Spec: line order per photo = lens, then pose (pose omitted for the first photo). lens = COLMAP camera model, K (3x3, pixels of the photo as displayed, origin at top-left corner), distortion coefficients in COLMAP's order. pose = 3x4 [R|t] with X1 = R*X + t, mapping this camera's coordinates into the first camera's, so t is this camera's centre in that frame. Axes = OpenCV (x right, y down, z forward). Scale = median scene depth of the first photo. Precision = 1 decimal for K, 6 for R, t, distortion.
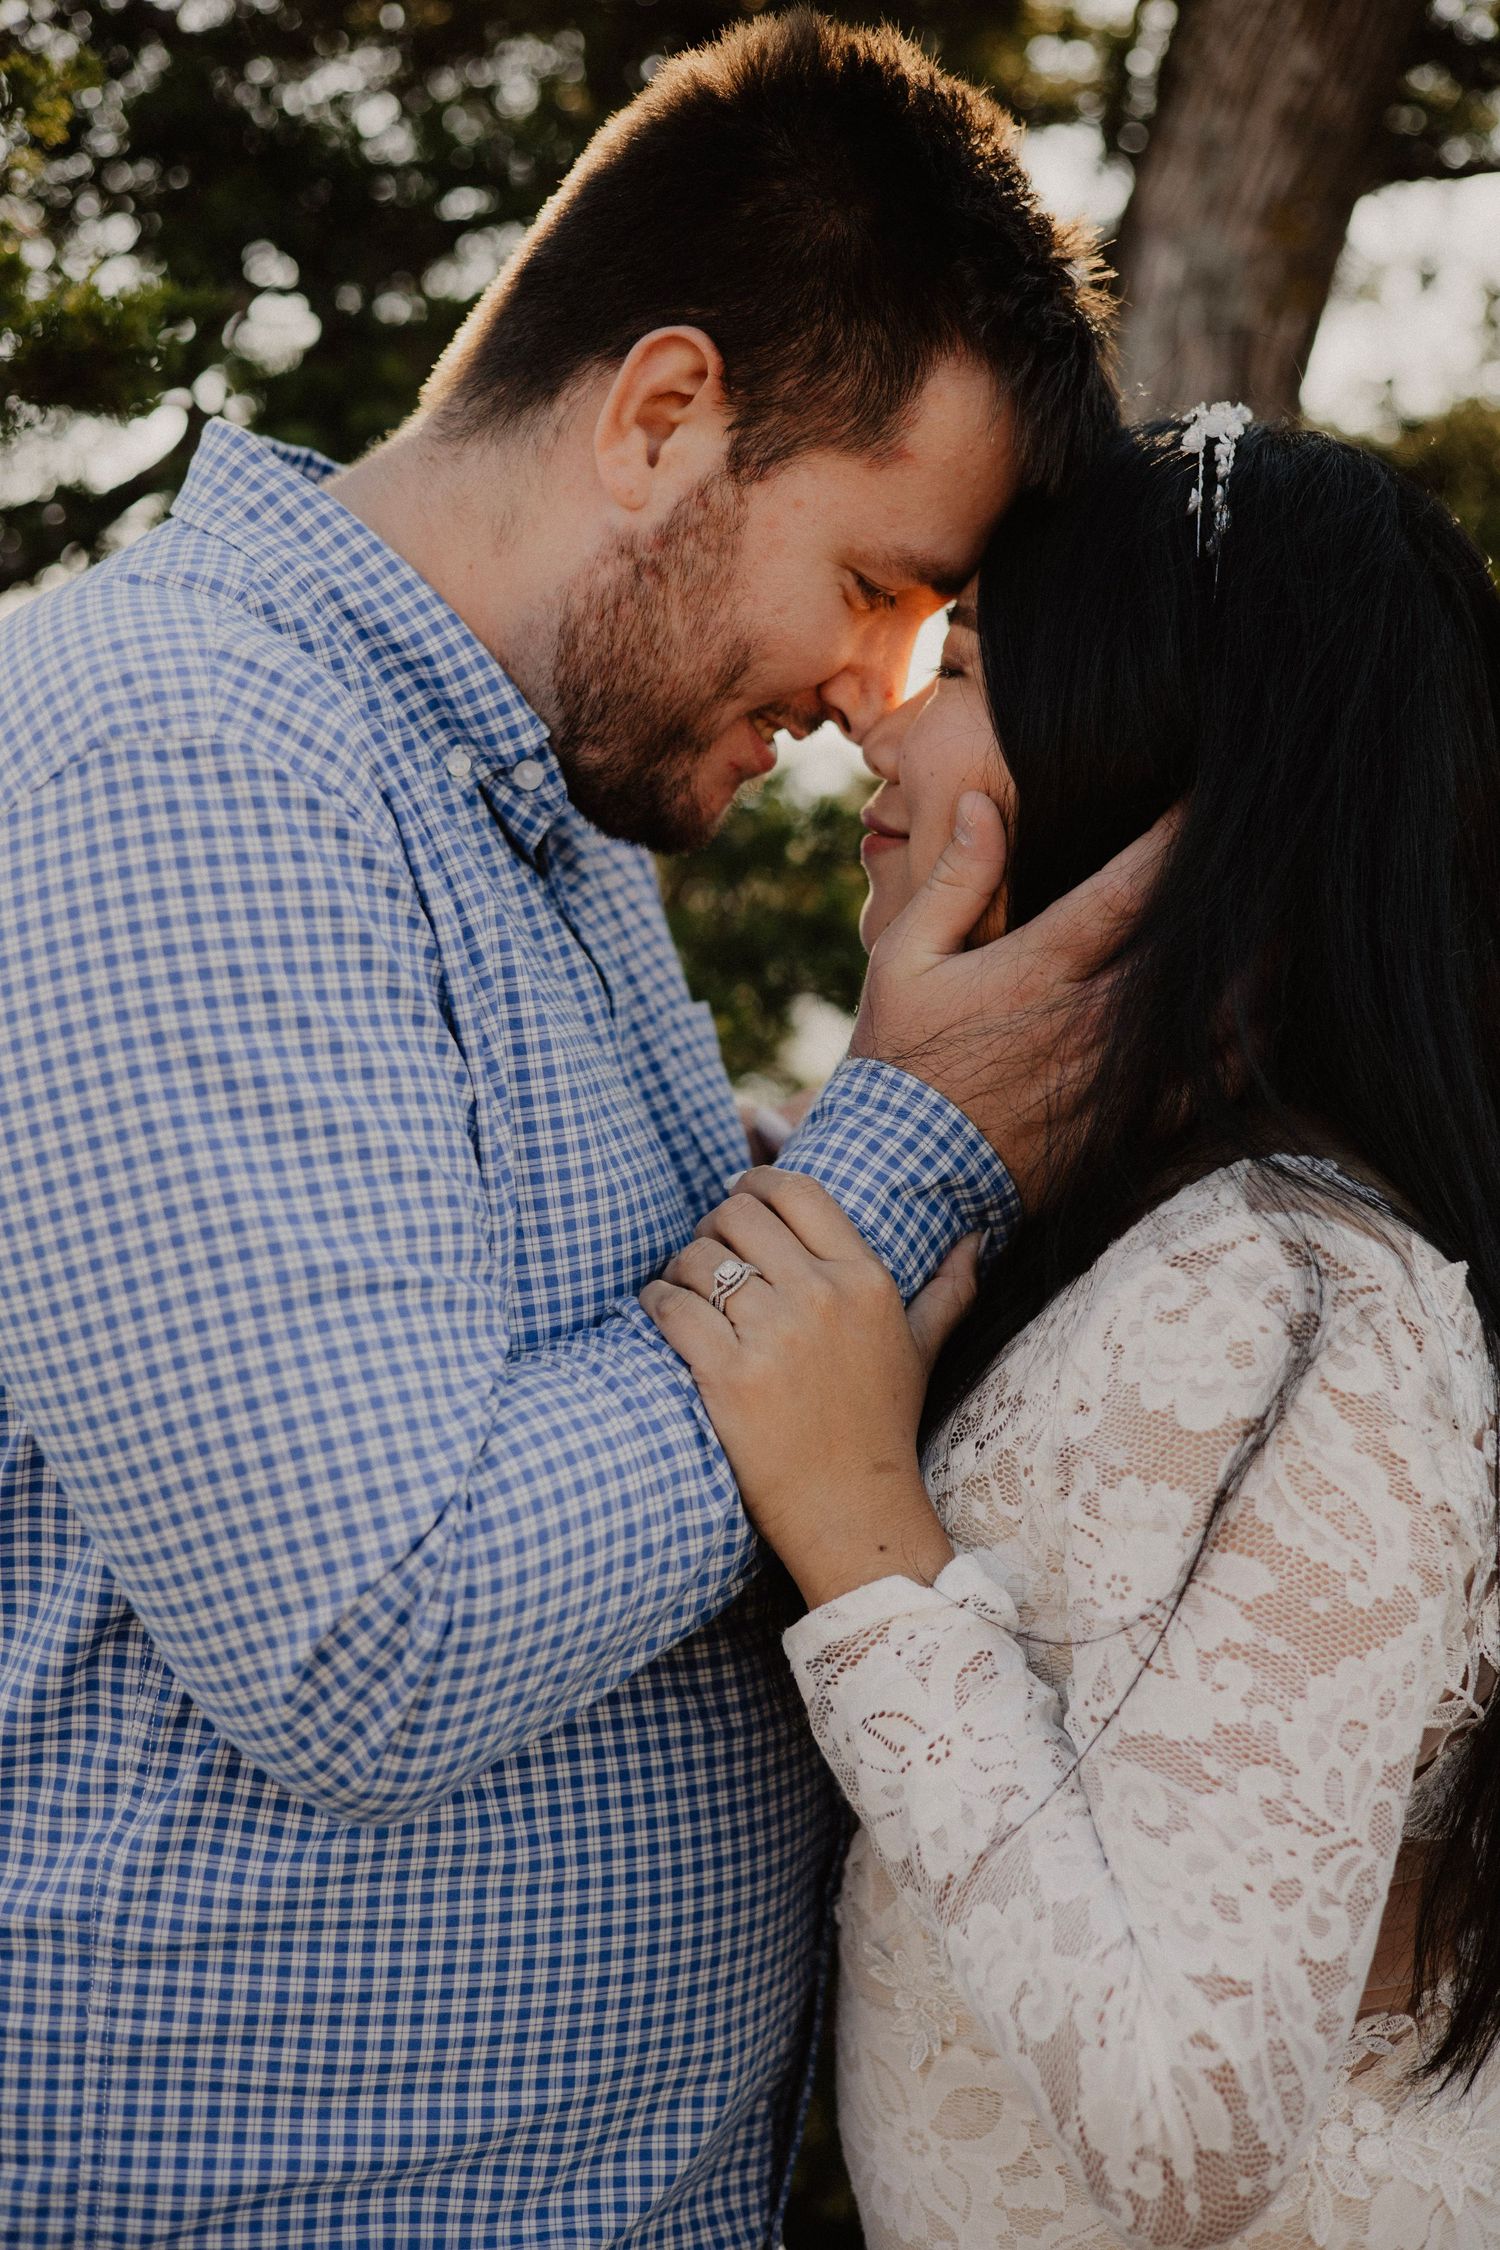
lens RADIAL K [[3377.2, 0, 750.0], [0, 3377.2, 1125.0], [0, 0, 1]] dist [0.309589, -0.831374]
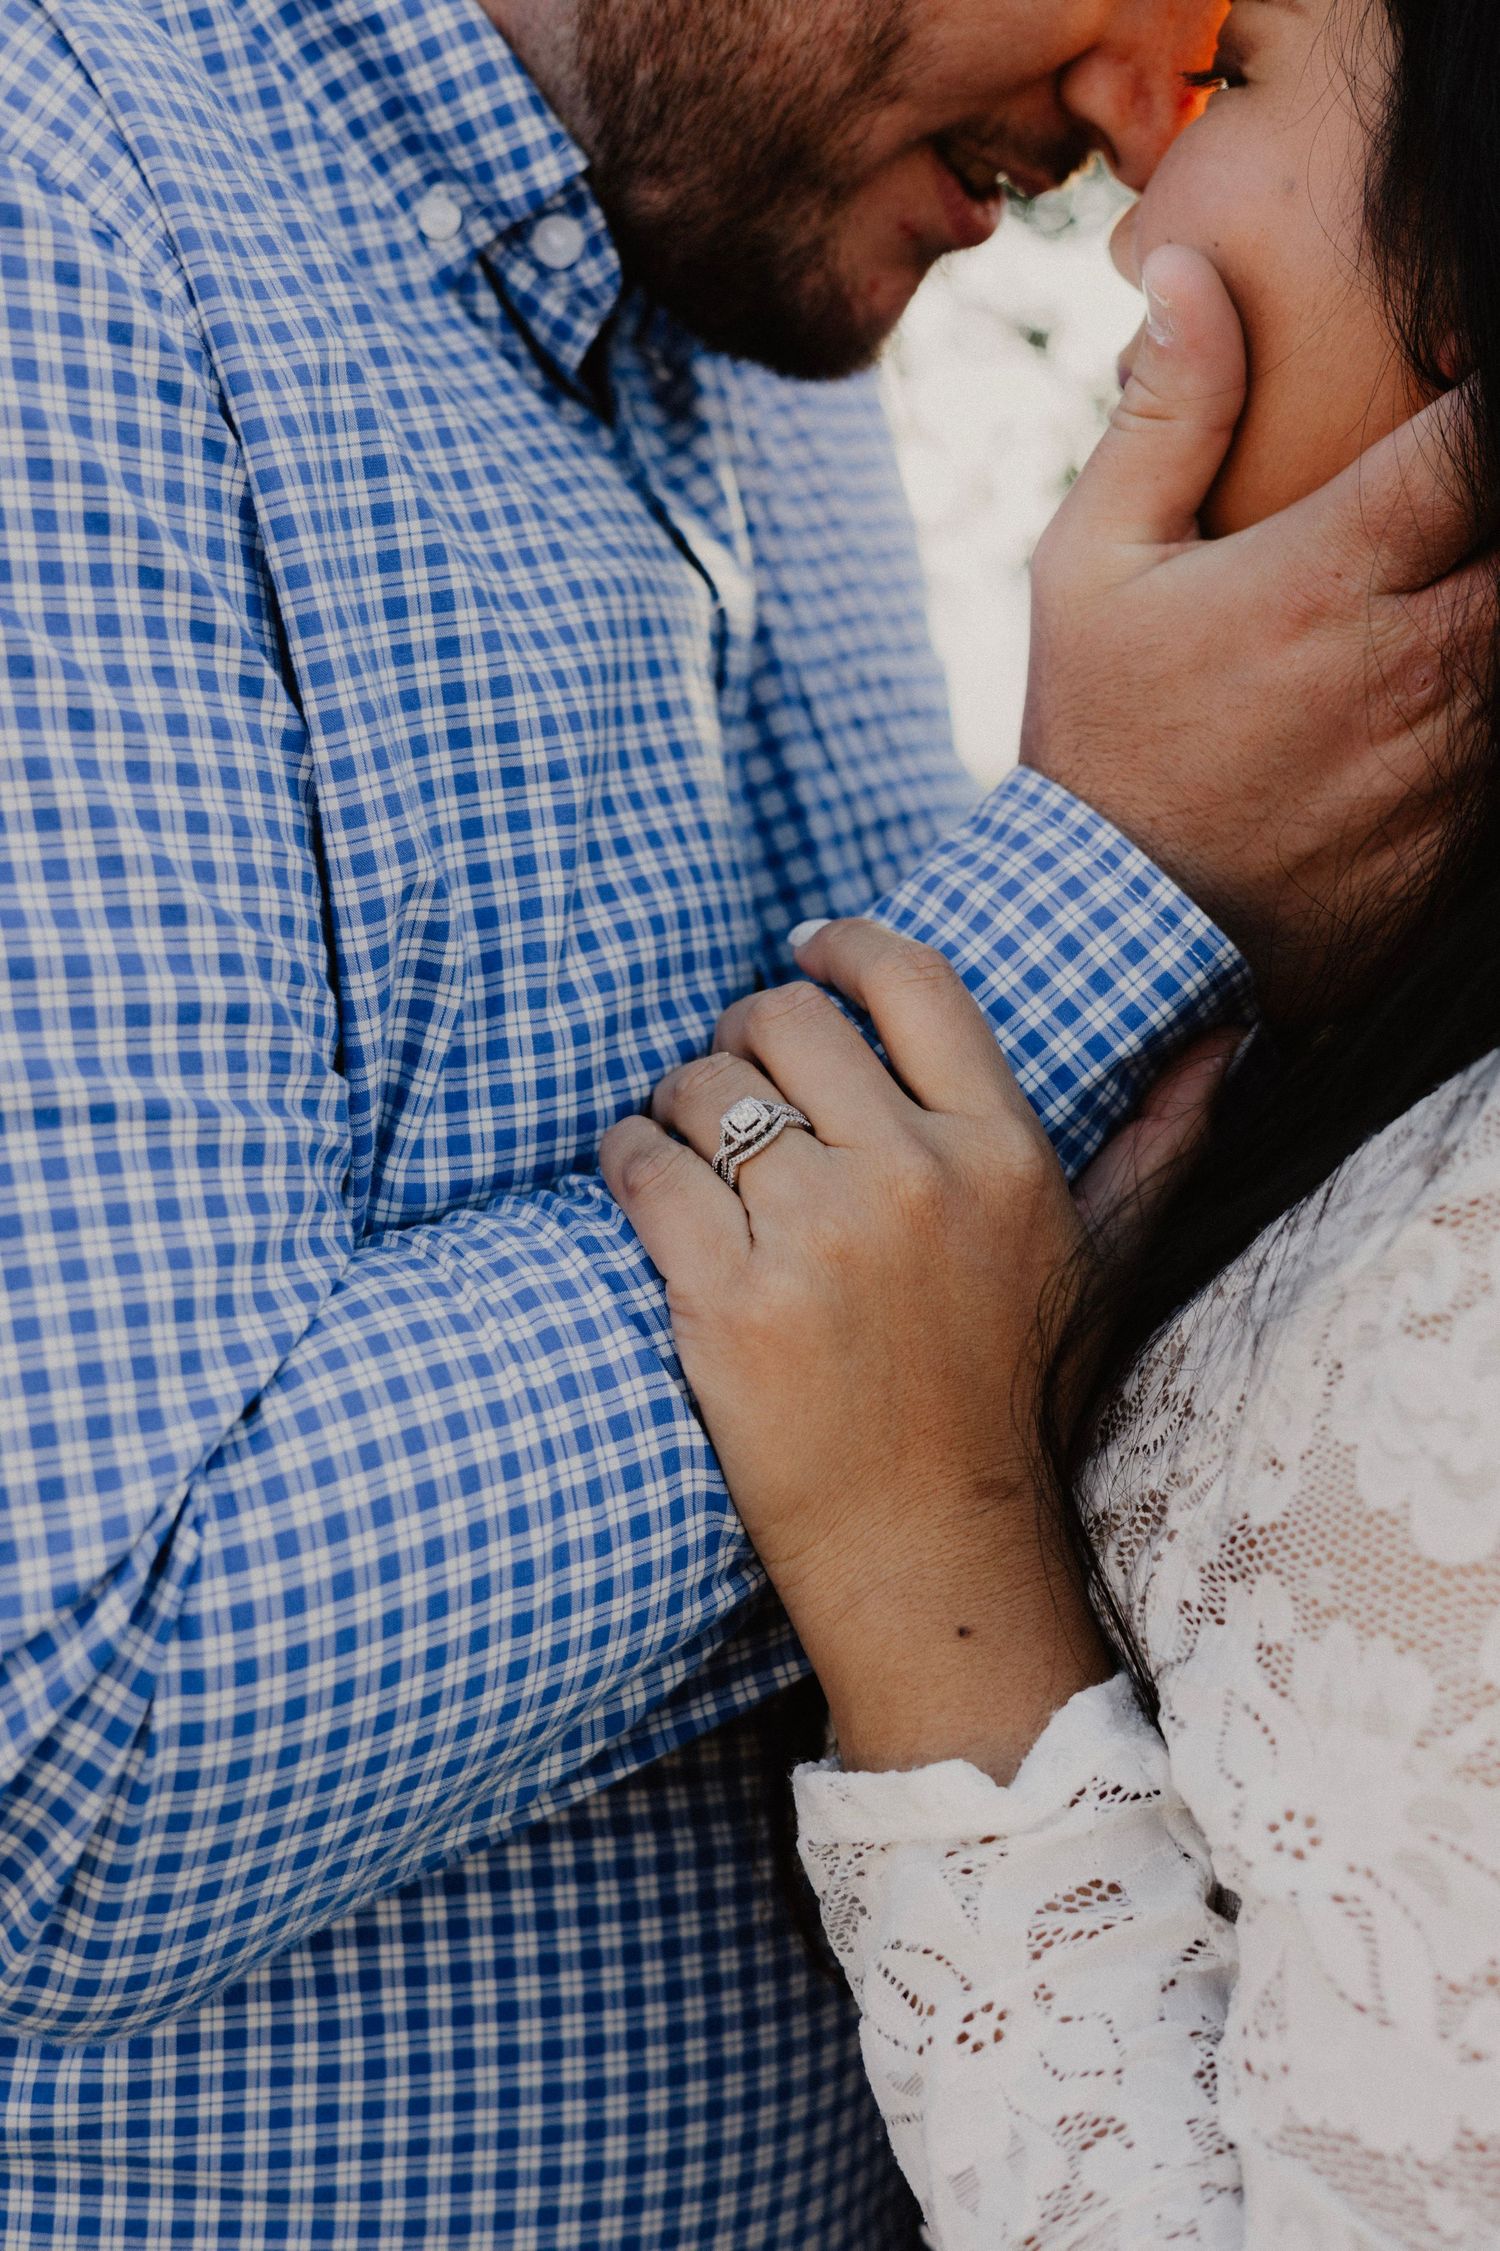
lens RADIAL K [[3378.7, 0, 750.0], [0, 3378.7, 1125.5], [0, 0, 1]] dist [0.309589, -0.831374]
pose [[0.982912, 0.062613, -0.173102, 0.082240], [-0.048669, 0.995305, 0.083664, -0.001579], [0.177528, -0.073810, 0.981344, 0.413497]]
